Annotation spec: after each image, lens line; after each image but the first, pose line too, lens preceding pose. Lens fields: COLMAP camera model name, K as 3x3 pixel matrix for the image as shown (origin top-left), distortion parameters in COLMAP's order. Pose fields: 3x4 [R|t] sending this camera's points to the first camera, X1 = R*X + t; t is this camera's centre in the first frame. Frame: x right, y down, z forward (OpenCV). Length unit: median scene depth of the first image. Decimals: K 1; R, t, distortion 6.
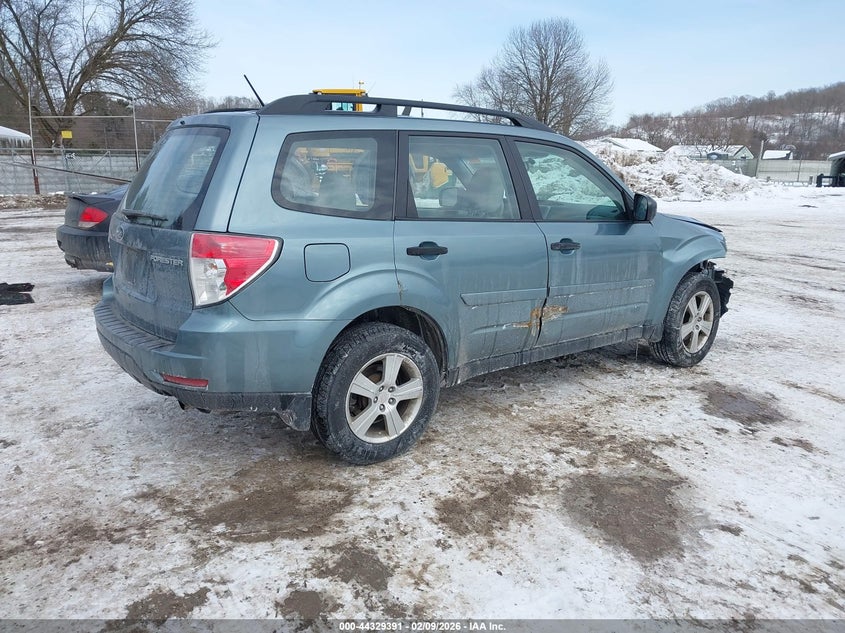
lens RADIAL K [[707.6, 0, 419.1], [0, 707.6, 317.6], [0, 0, 1]] dist [-0.002191, 0.006446]
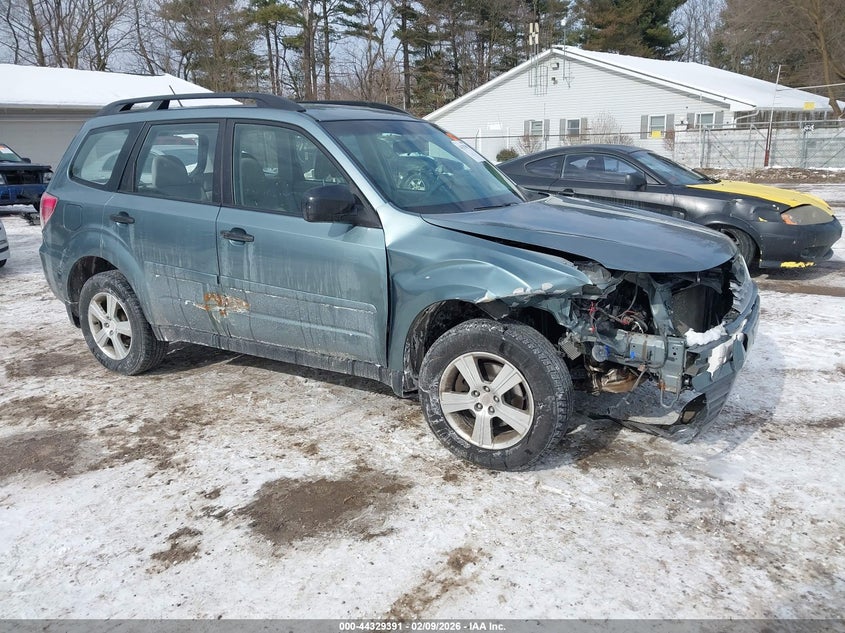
lens RADIAL K [[707.6, 0, 419.1], [0, 707.6, 317.6], [0, 0, 1]] dist [-0.002191, 0.006446]
pose [[0.315122, 0.216077, -0.924126, 1.190586], [-0.179661, 0.969712, 0.165473, -0.198416], [0.931891, 0.113885, 0.344398, 0.940720]]
